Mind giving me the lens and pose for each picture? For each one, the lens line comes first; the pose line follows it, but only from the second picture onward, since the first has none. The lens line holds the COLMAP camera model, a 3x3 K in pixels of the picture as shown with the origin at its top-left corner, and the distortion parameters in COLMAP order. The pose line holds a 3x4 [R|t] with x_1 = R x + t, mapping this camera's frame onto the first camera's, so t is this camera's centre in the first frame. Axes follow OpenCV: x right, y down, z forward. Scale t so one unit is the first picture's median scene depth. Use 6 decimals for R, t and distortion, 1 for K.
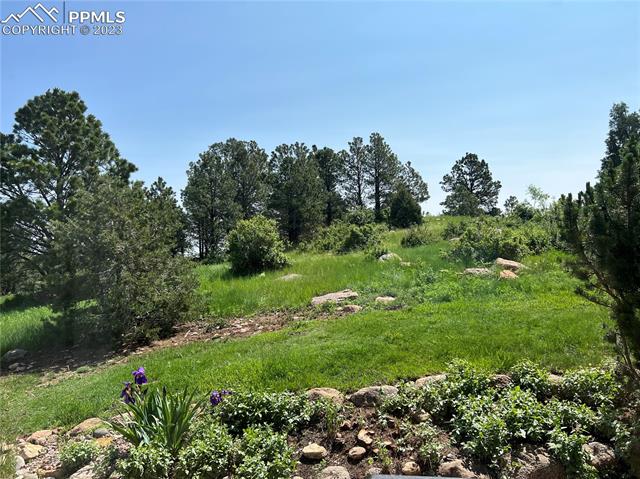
lens RADIAL K [[476.9, 0, 319.2], [0, 476.9, 239.1], [0, 0, 1]] dist [0.068580, -0.084713]
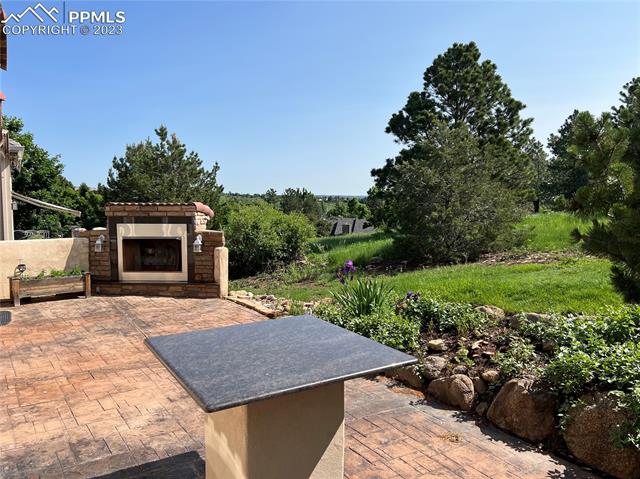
lens RADIAL K [[476.9, 0, 323.7], [0, 476.9, 241.6], [0, 0, 1]] dist [0.068580, -0.084713]
pose [[0.635461, 0.083994, -0.767551, 0.181916], [0.013820, 0.992669, 0.120071, 0.010361], [0.772010, -0.086909, 0.629641, 0.012945]]
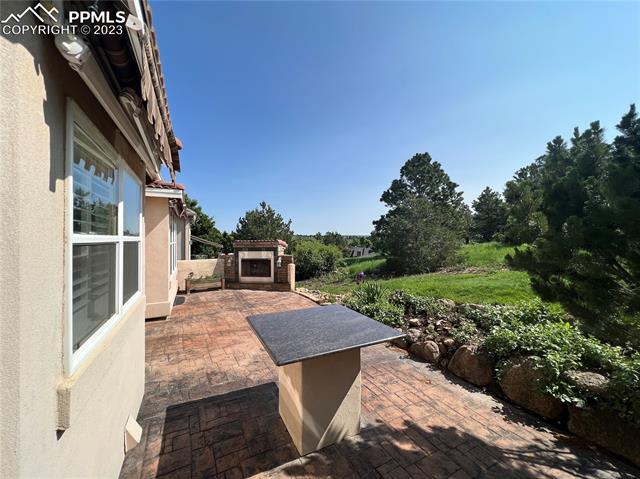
lens RADIAL K [[254.9, 0, 317.8], [0, 254.9, 239.0], [0, 0, 1]] dist [-0.001169, 0.000535]
pose [[0.544627, 0.013941, -0.838563, 0.170515], [0.027752, 0.999015, 0.034633, 0.011123], [0.838219, -0.042134, 0.543703, 0.022105]]
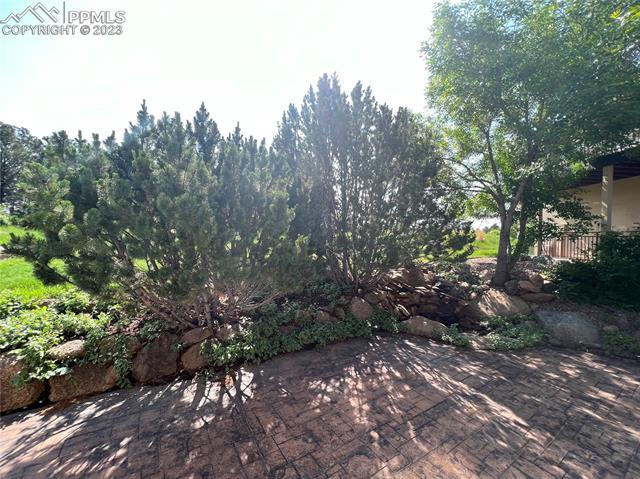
lens RADIAL K [[254.9, 0, 316.6], [0, 254.9, 239.4], [0, 0, 1]] dist [-0.001169, 0.000535]
pose [[0.780445, 0.058202, 0.622509, 0.149390], [-0.087761, 0.995998, 0.016905, 0.011792], [-0.619034, -0.067825, 0.782430, -0.005848]]
